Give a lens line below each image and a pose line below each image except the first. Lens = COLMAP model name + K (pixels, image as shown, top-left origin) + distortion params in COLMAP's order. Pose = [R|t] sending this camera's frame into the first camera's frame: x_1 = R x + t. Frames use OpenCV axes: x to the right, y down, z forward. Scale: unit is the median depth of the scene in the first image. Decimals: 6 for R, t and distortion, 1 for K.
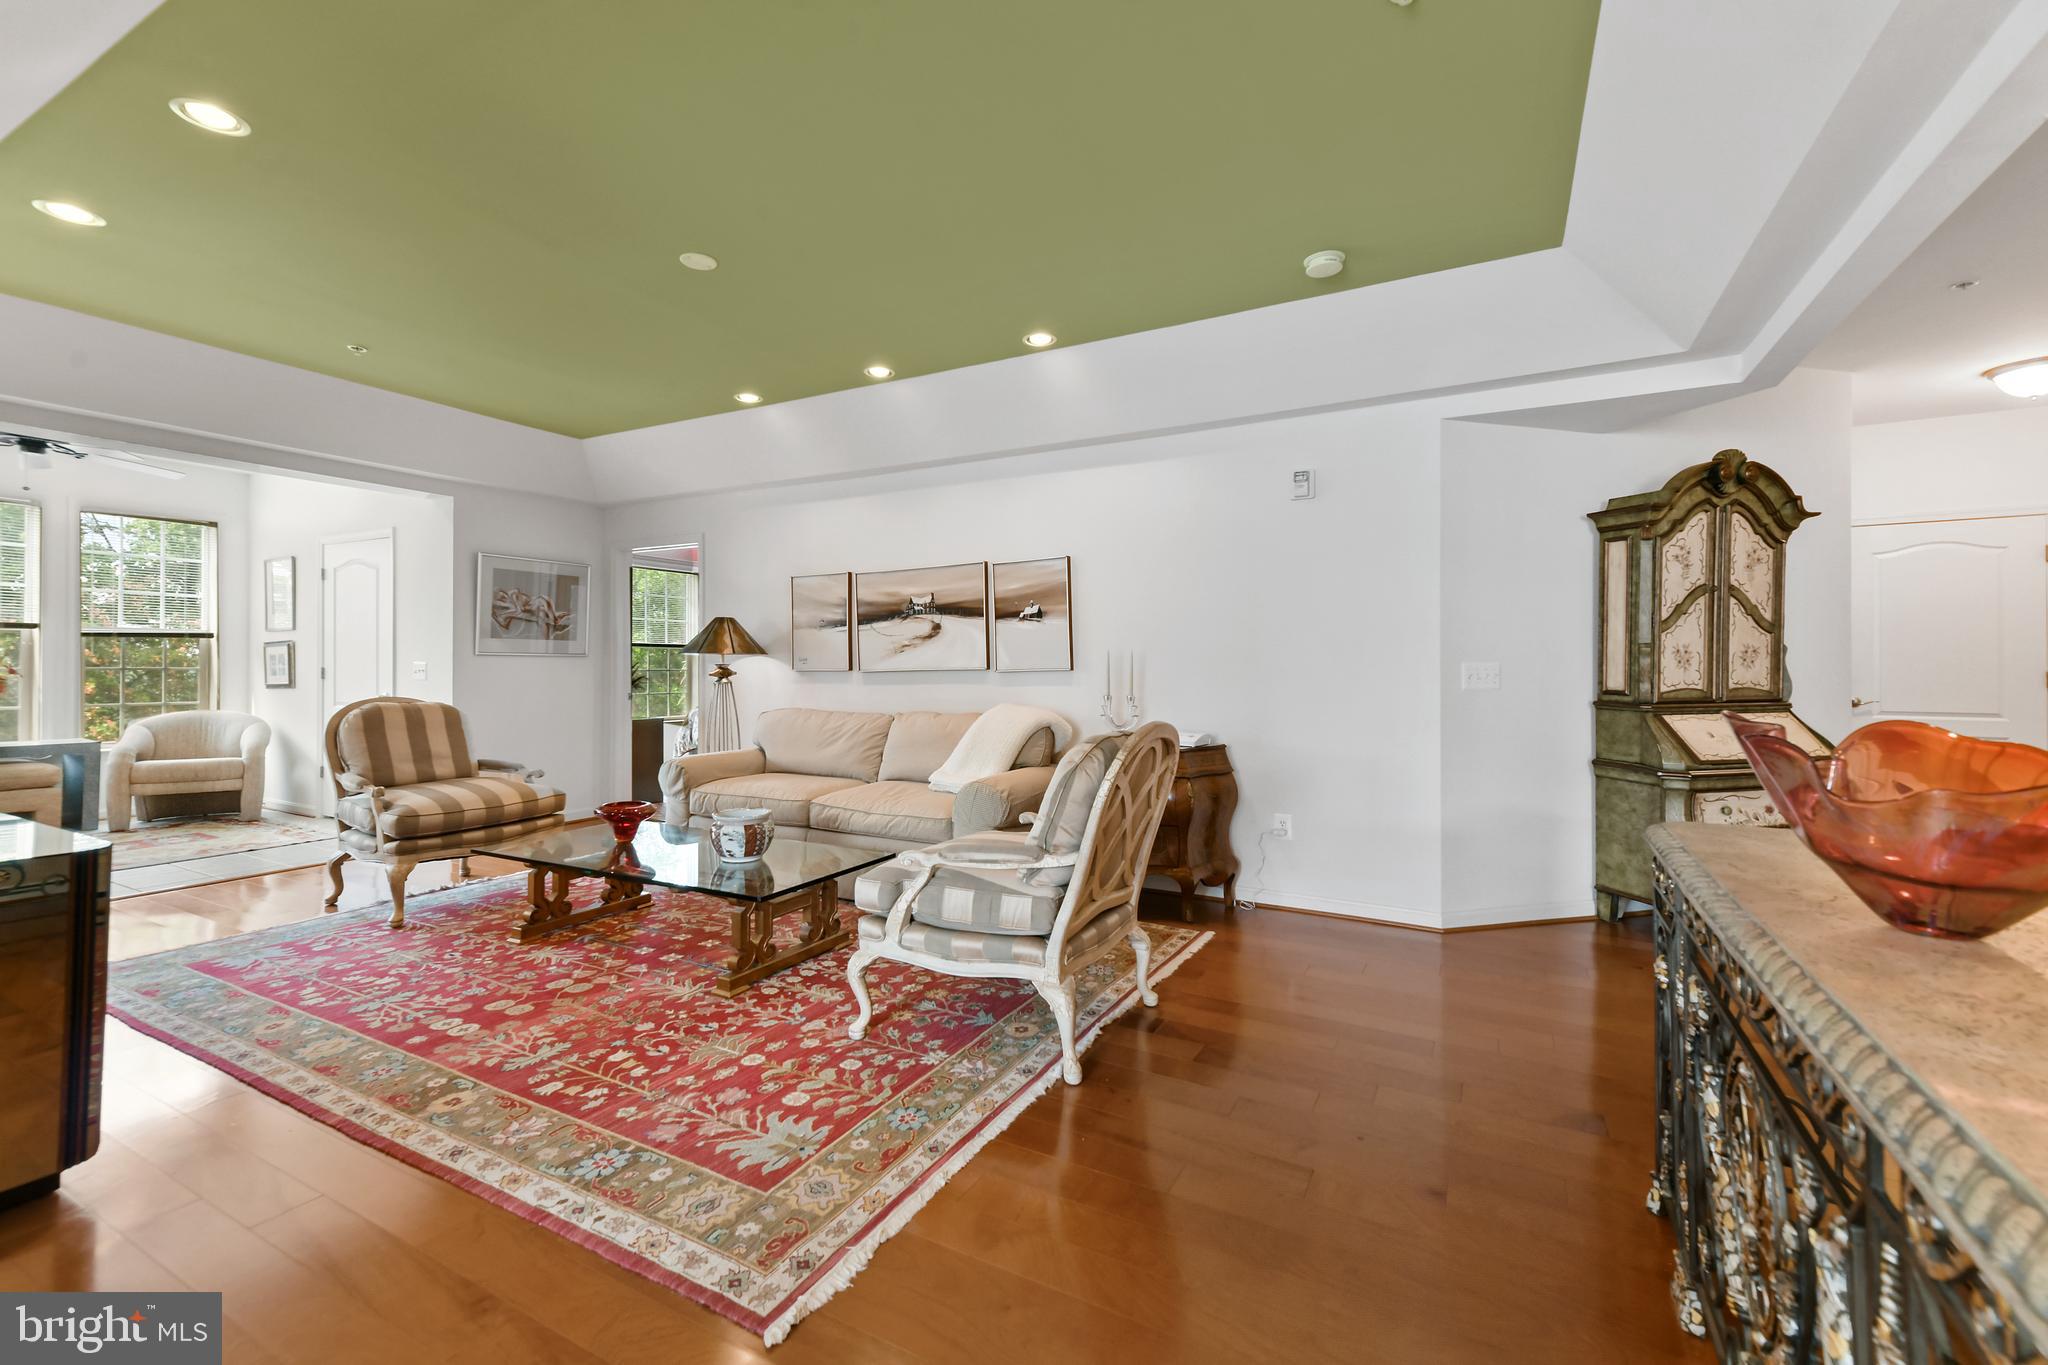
lens RADIAL K [[826.3, 0, 1022.2], [0, 826.3, 661.6], [0, 0, 1]] dist [0.016723, -0.000056]
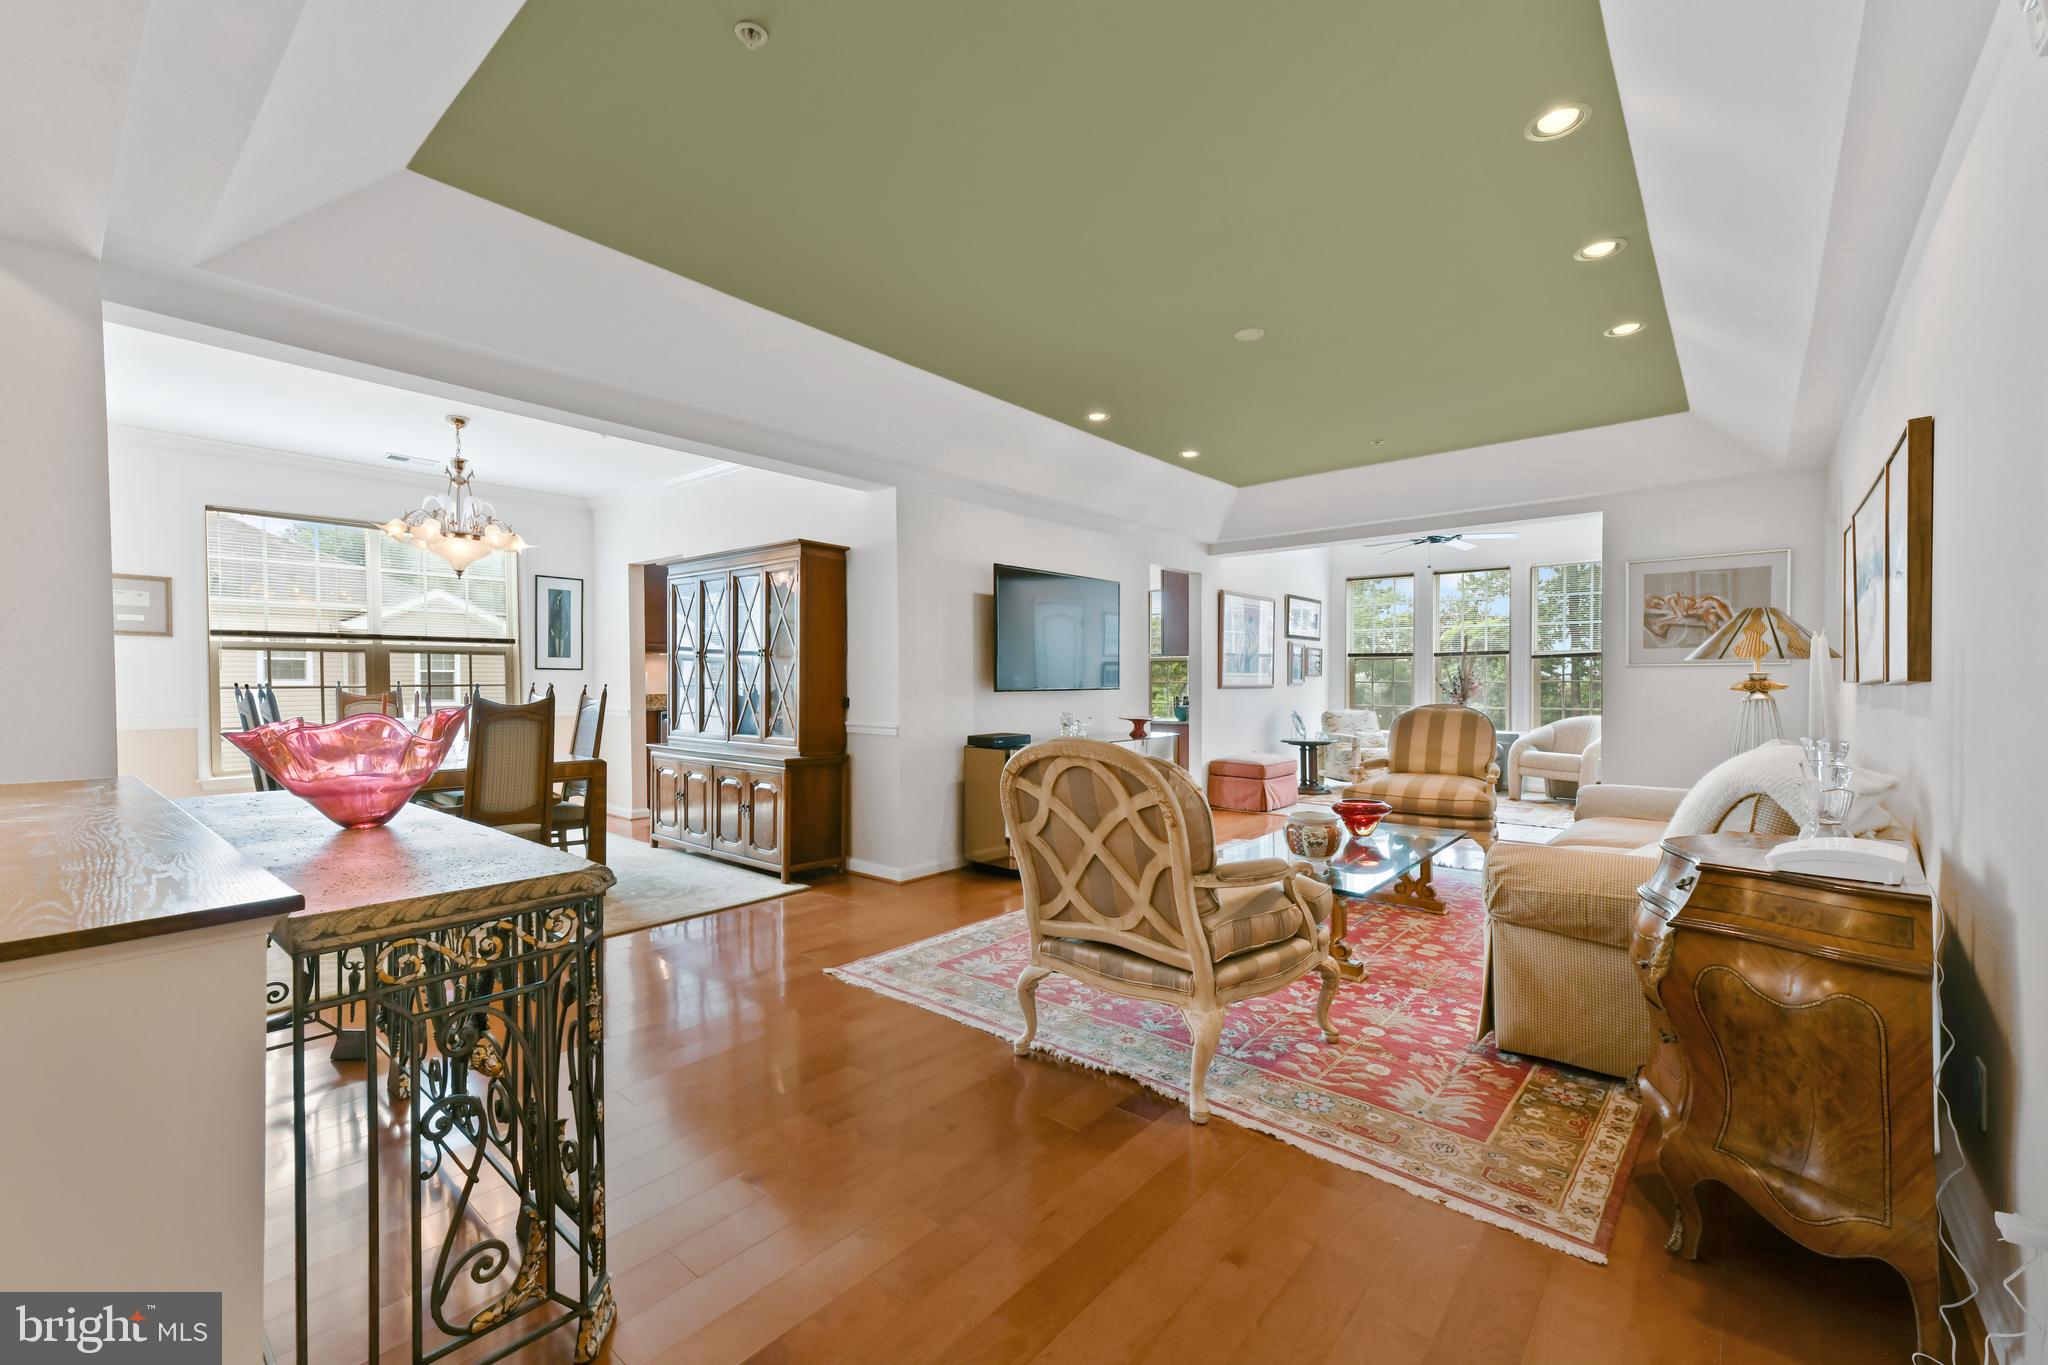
lens RADIAL K [[848.9, 0, 1041.0], [0, 848.9, 696.7], [0, 0, 1]] dist [0.025454, 0.000063]
pose [[-0.192773, 0.010997, -0.981182, 0.739893], [0.015330, 0.999849, 0.008194, 0.013434], [0.981124, -0.013462, -0.192912, 0.793650]]
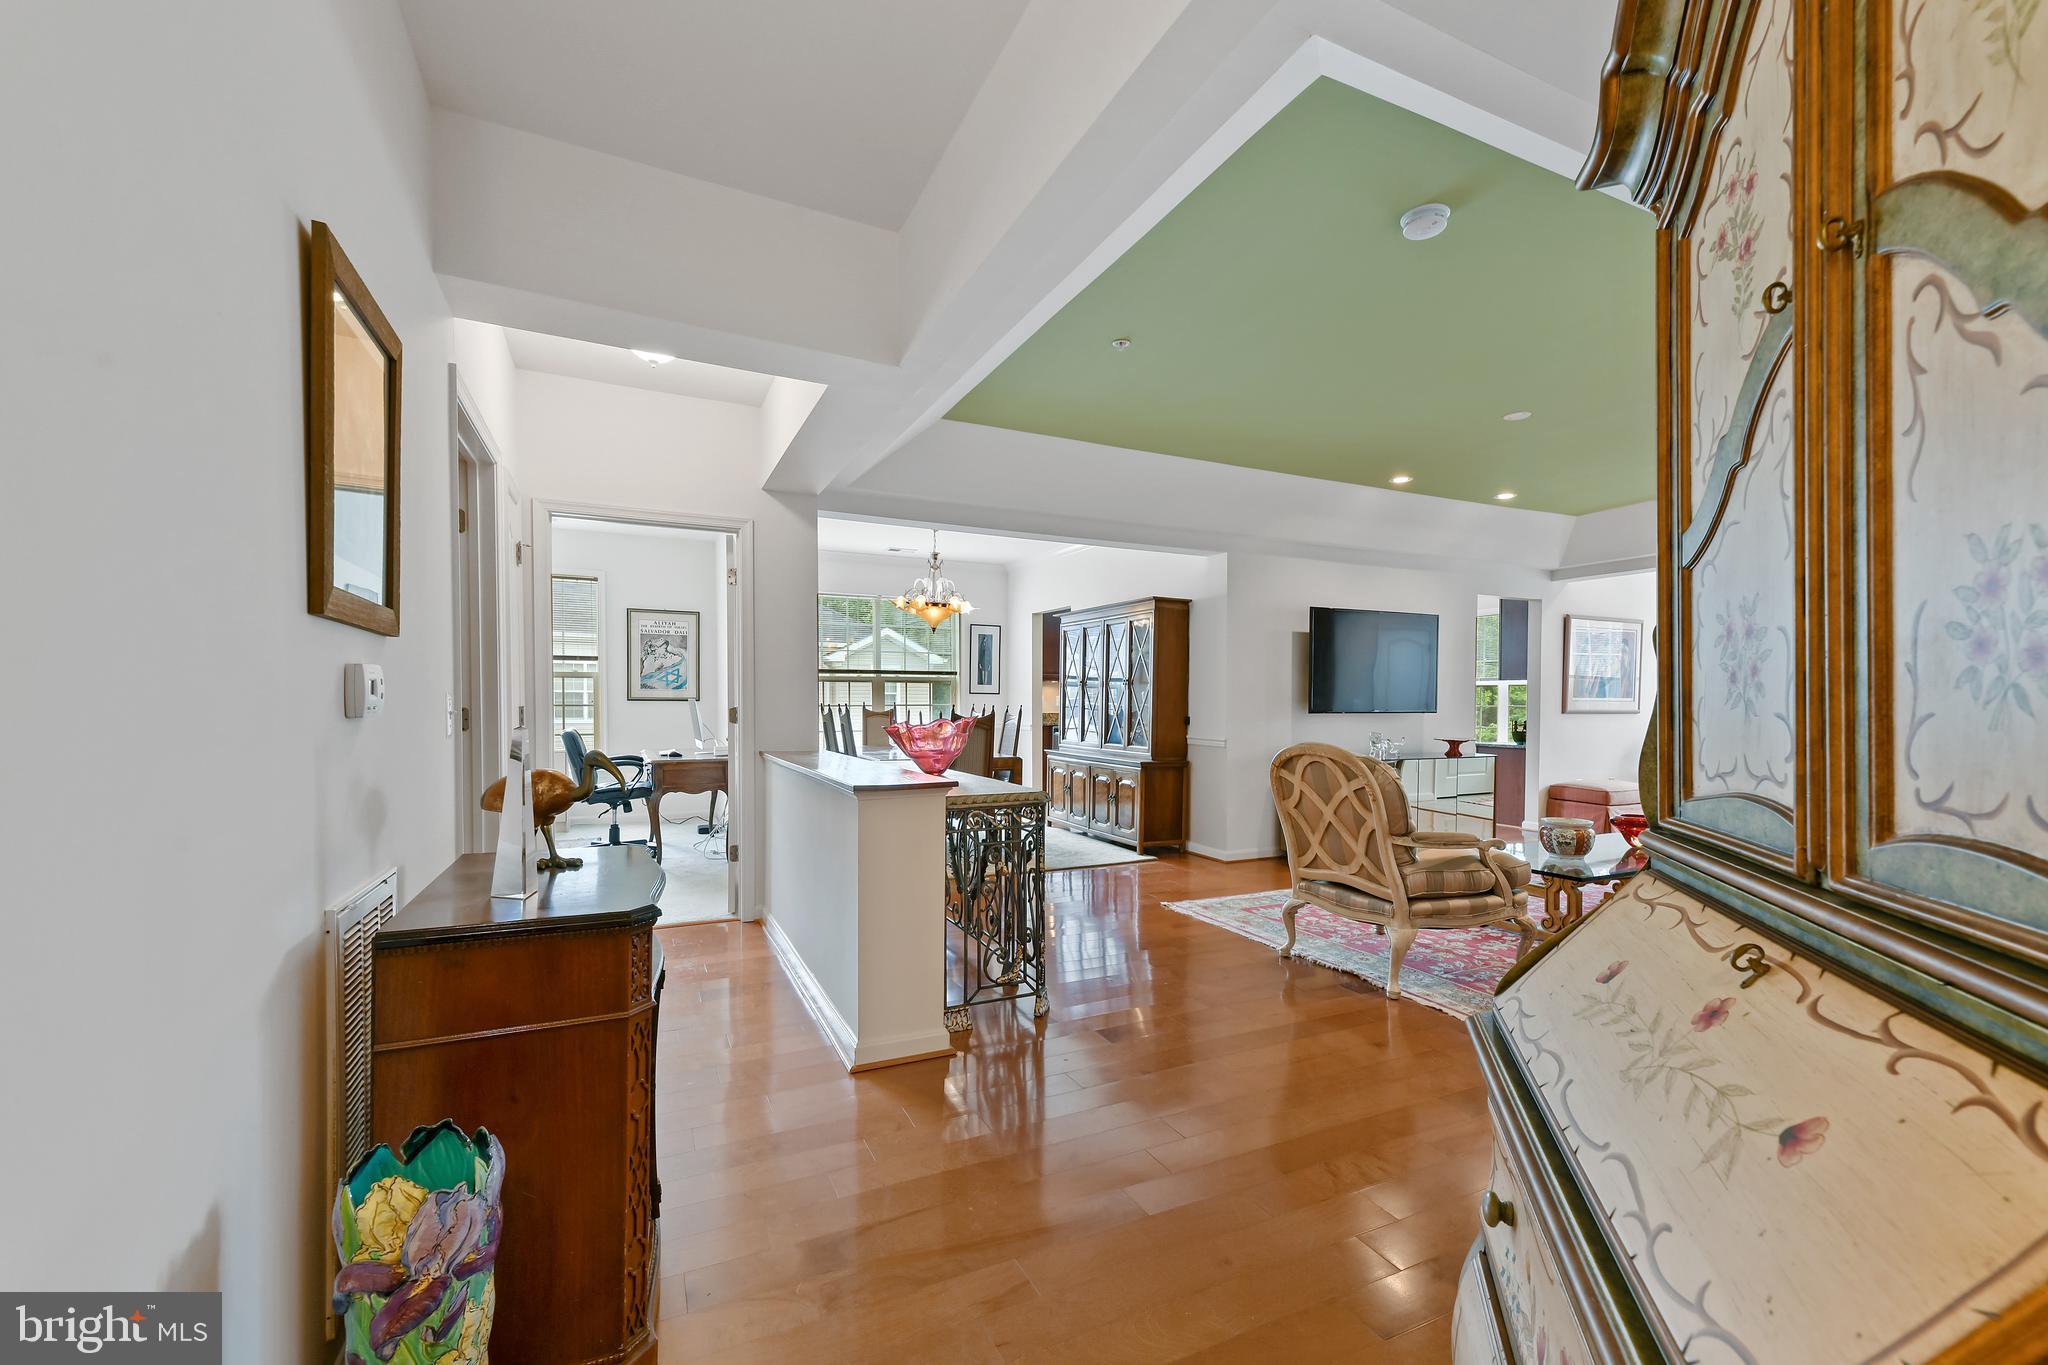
lens RADIAL K [[867.5, 0, 1034.1], [0, 867.5, 714.1], [0, 0, 1]] dist [-0.000366, -0.000017]
pose [[-0.583990, 0.000979, -0.811760, 1.106391], [0.003680, 0.999992, -0.001442, 0.017471], [0.811752, -0.003829, -0.583989, 1.016348]]
